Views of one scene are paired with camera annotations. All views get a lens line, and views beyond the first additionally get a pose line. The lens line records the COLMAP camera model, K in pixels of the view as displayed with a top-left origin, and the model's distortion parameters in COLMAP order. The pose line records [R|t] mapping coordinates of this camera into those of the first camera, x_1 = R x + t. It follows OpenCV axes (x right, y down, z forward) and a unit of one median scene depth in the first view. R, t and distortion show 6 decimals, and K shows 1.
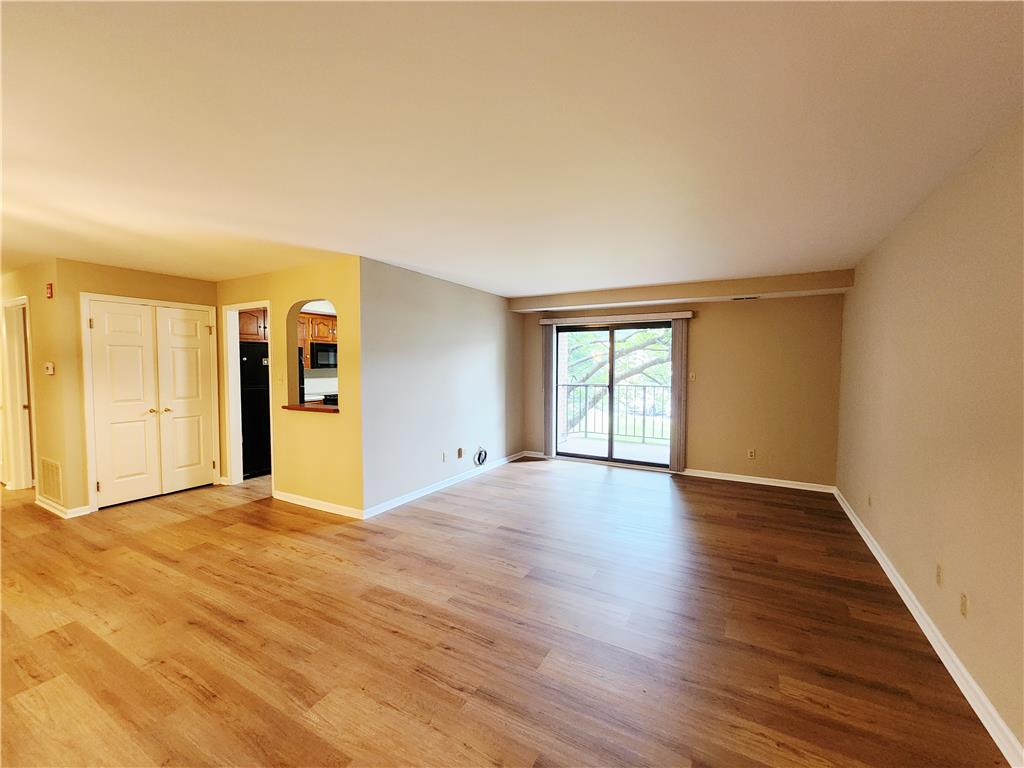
lens RADIAL K [[422.1, 0, 512.0], [0, 422.1, 384.0], [0, 0, 1]] dist [0.001526, 0.000014]
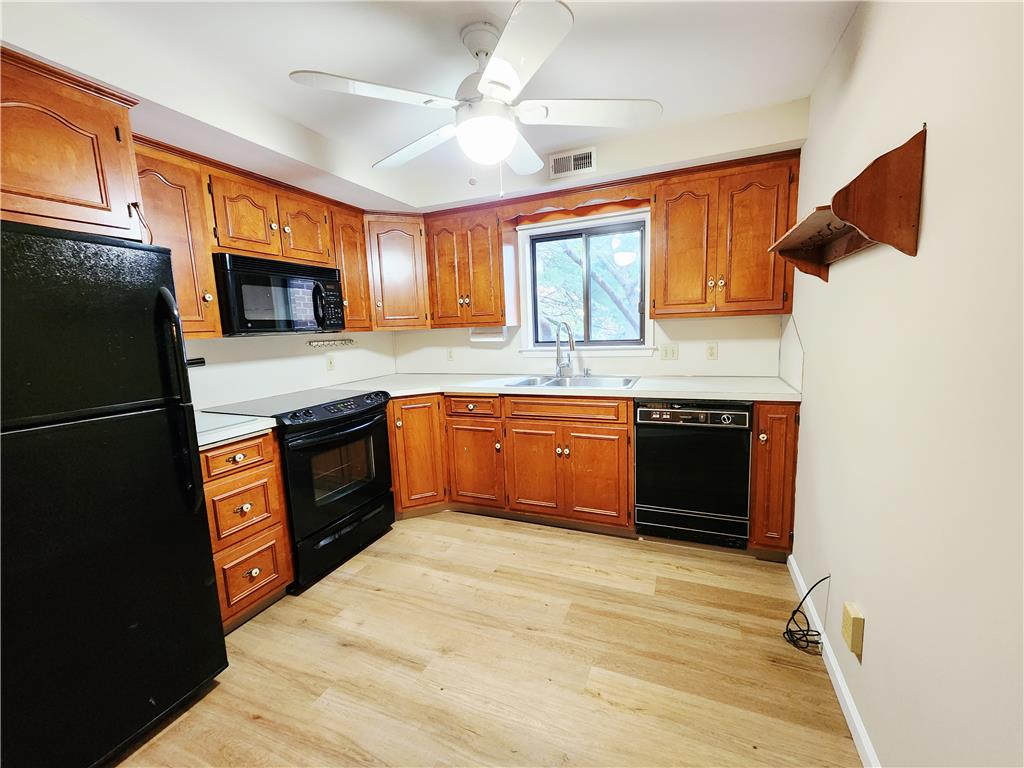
lens RADIAL K [[417.4, 0, 512.0], [0, 417.4, 384.0], [0, 0, 1]] dist [0.002208, 0.000324]
pose [[0.992810, -0.056917, 0.105301, -0.451615], [0.047838, 0.995074, 0.086827, -0.025217], [-0.109724, -0.081165, 0.990643, 1.012674]]
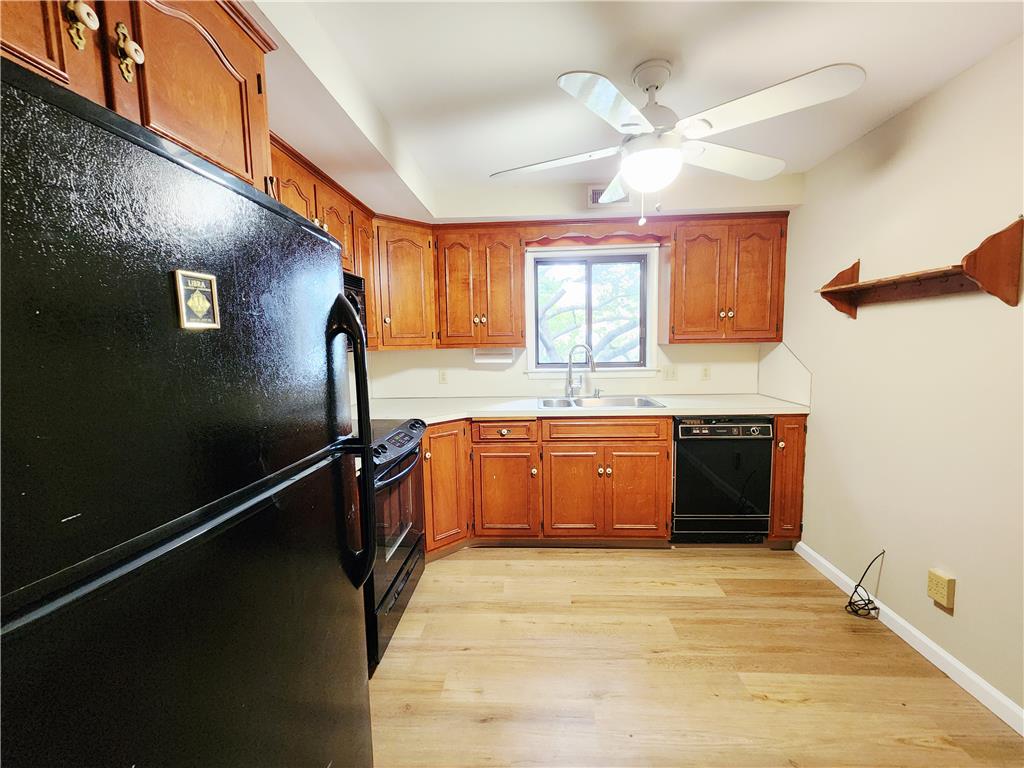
lens RADIAL K [[422.1, 0, 512.0], [0, 422.1, 384.0], [0, 0, 1]] dist [0.001526, 0.000014]
pose [[0.897142, -0.063886, 0.437099, -0.715610], [0.044330, 0.997512, 0.054809, -0.040924], [-0.439513, -0.029795, 0.897742, 1.103829]]
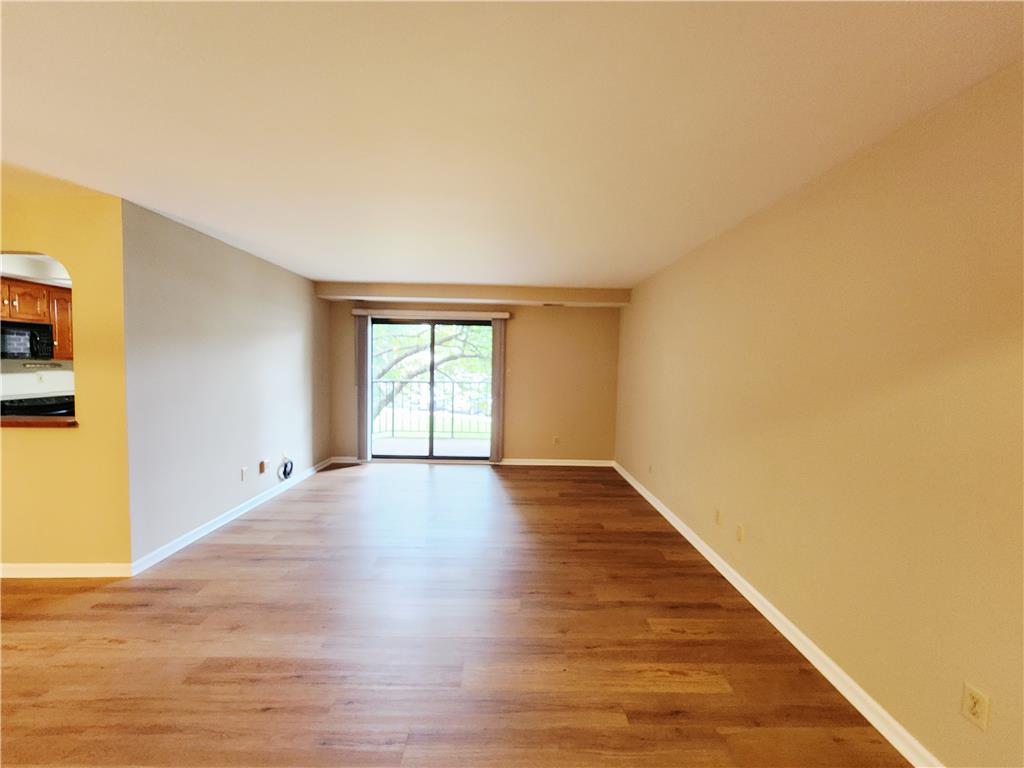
lens RADIAL K [[429.6, 0, 512.0], [0, 429.6, 384.0], [0, 0, 1]] dist [0.002448, 0.000277]
pose [[0.863845, -0.011192, 0.503634, -0.153034], [0.006314, 0.999915, 0.011391, -0.002567], [-0.503718, -0.006660, 0.863842, 0.061005]]
